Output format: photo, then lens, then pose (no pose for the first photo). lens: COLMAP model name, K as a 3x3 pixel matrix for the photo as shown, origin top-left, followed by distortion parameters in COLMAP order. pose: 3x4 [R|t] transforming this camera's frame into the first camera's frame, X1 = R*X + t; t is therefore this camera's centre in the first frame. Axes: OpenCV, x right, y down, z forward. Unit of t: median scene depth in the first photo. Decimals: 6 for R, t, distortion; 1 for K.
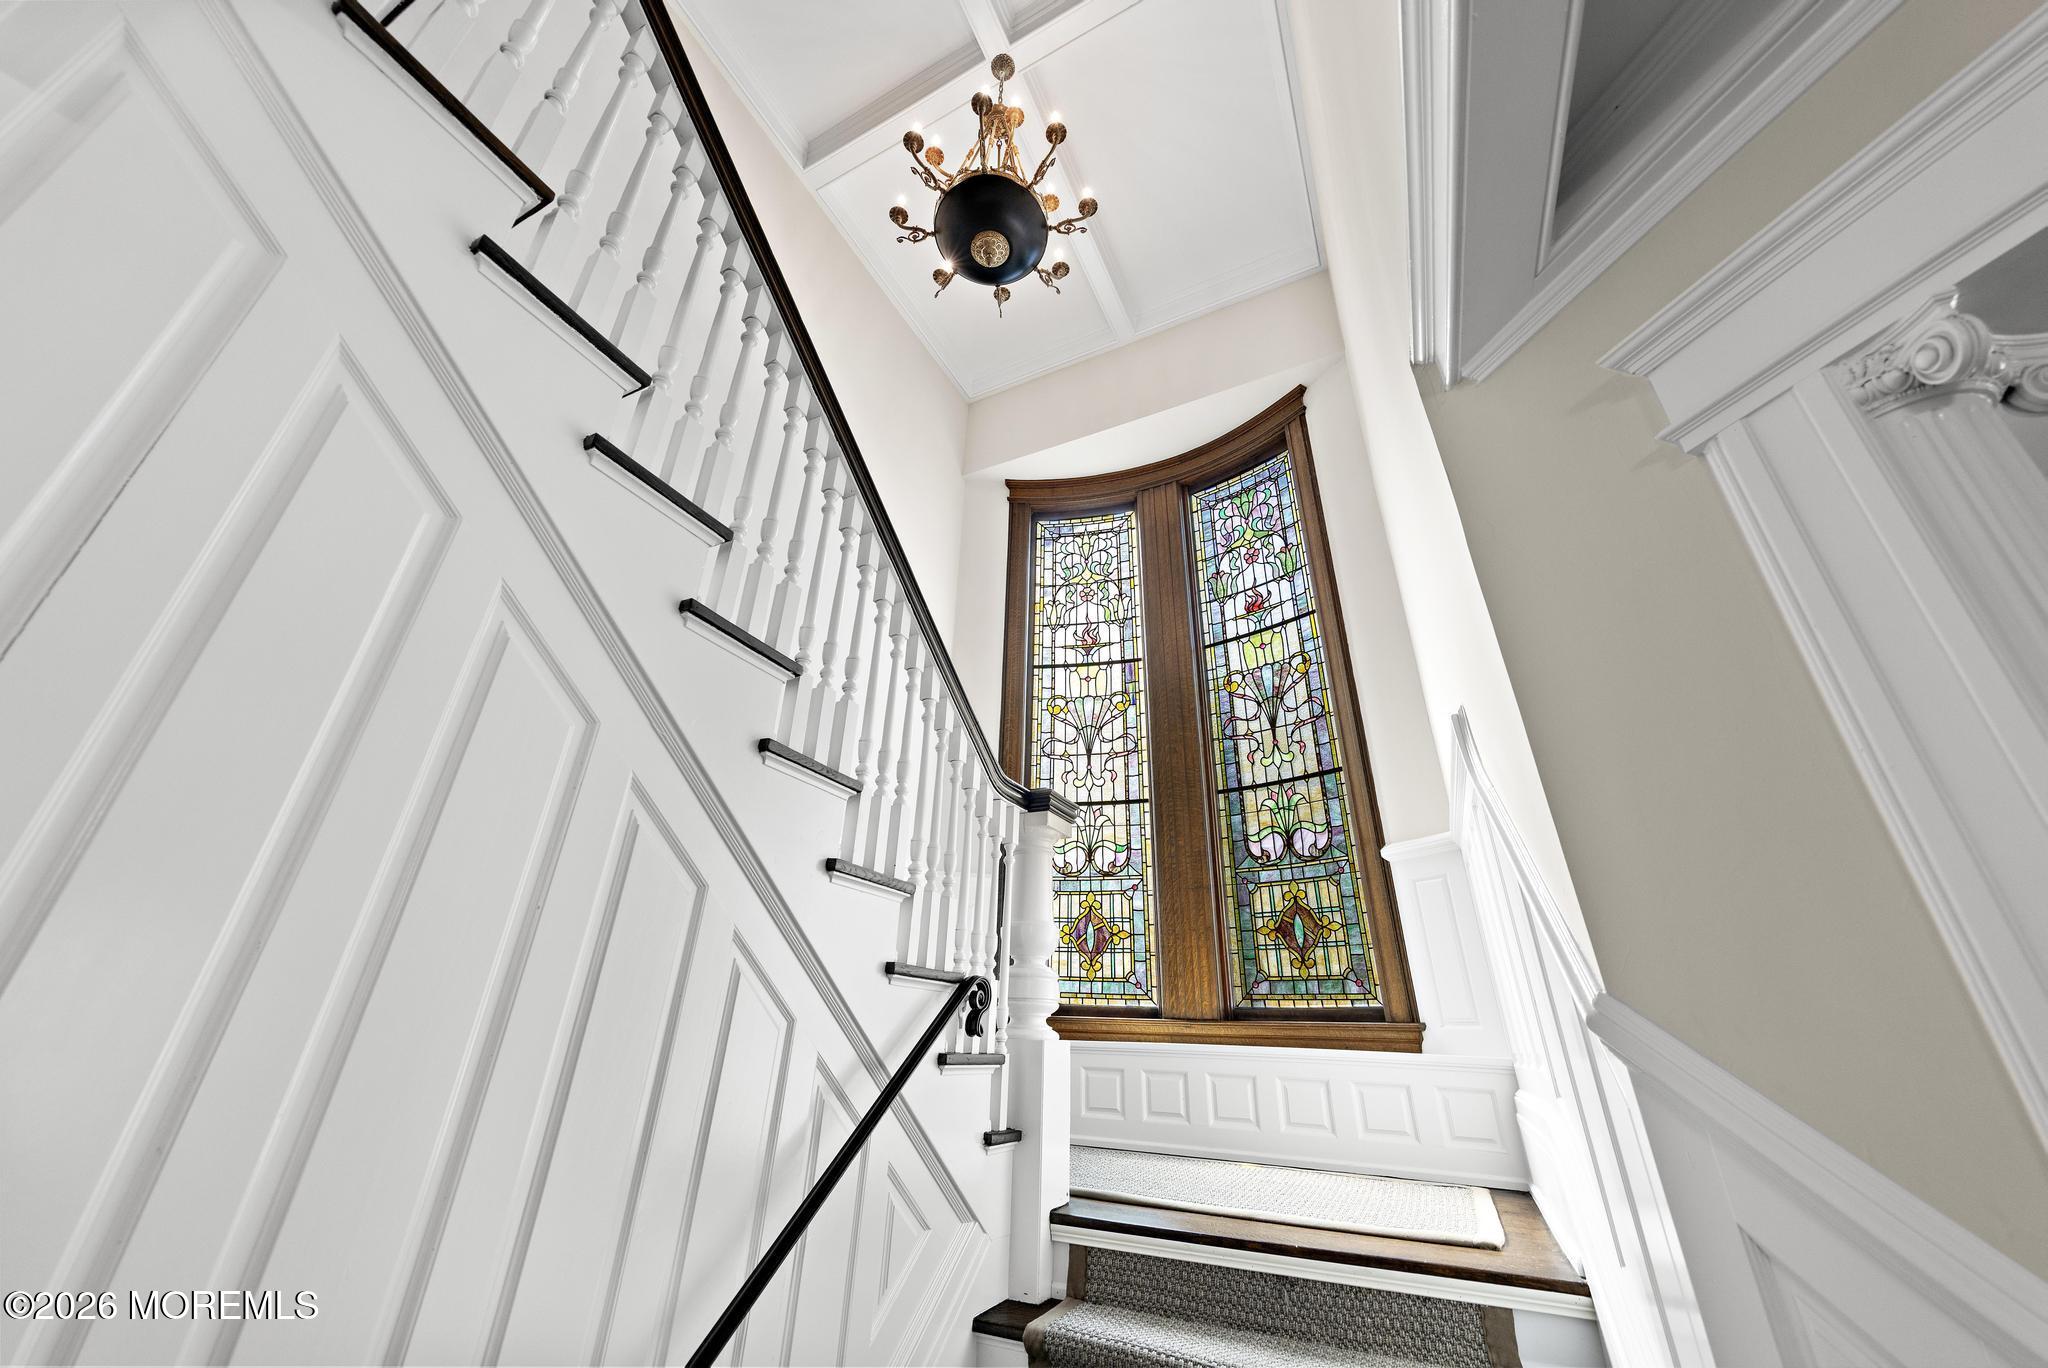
lens RADIAL K [[741.8, 0, 1021.6], [0, 741.8, 666.1], [0, 0, 1]] dist [0.000507, 0.000001]
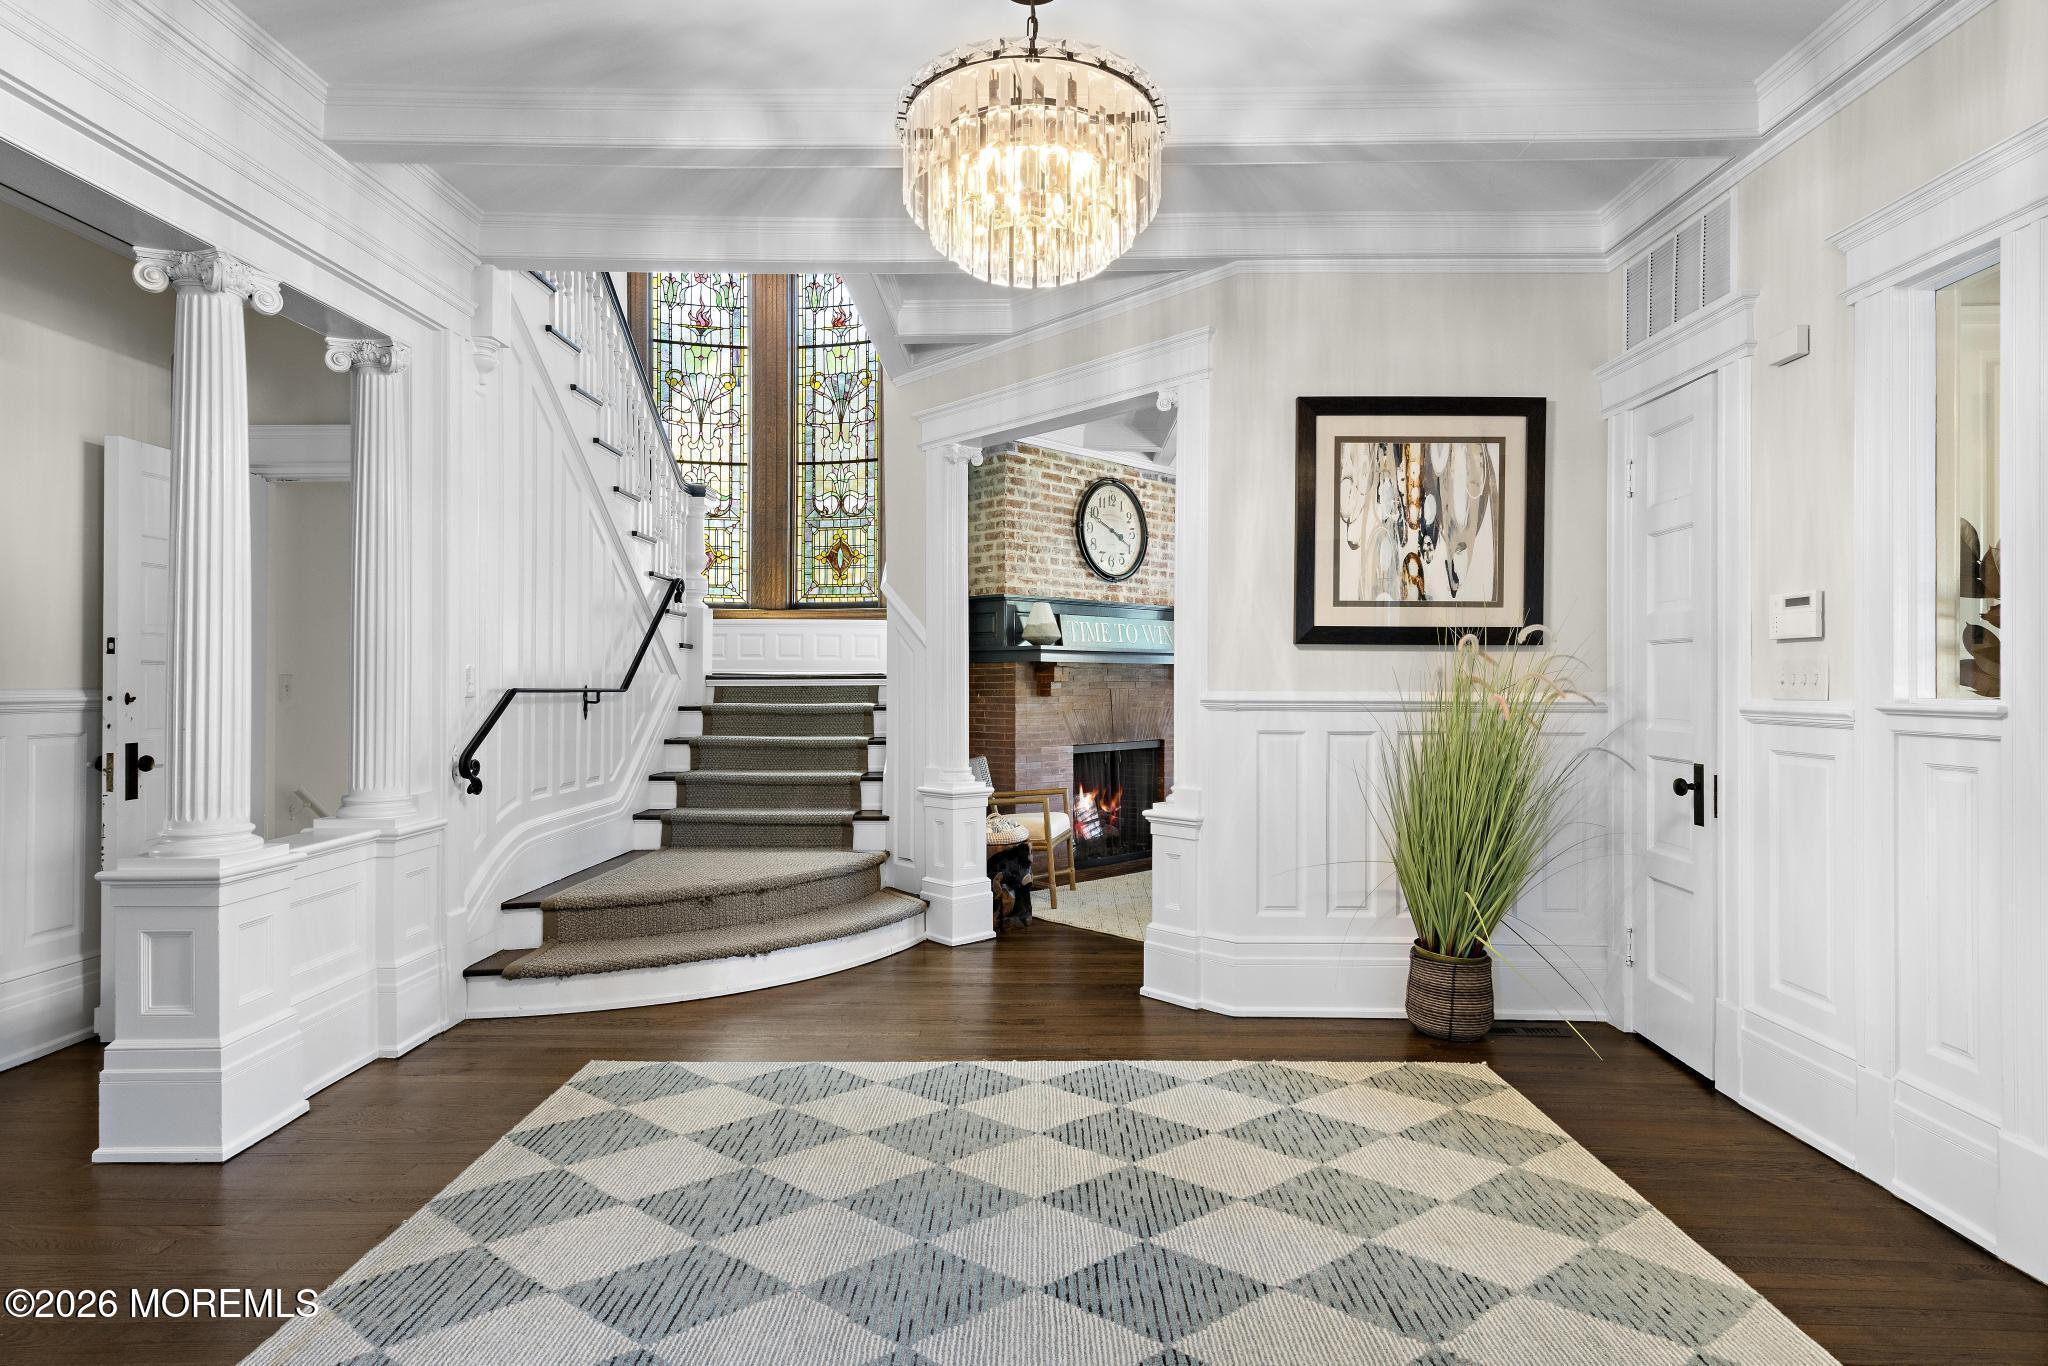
lens RADIAL K [[1087.1, 0, 1033.3], [0, 1087.1, 677.2], [0, 0, 1]] dist [-0.000615, -0.000034]
pose [[0.891955, -0.028974, 0.451195, -0.268988], [-0.178098, 0.894741, 0.409535, -0.376207], [-0.415568, -0.445644, 0.792909, -0.962794]]
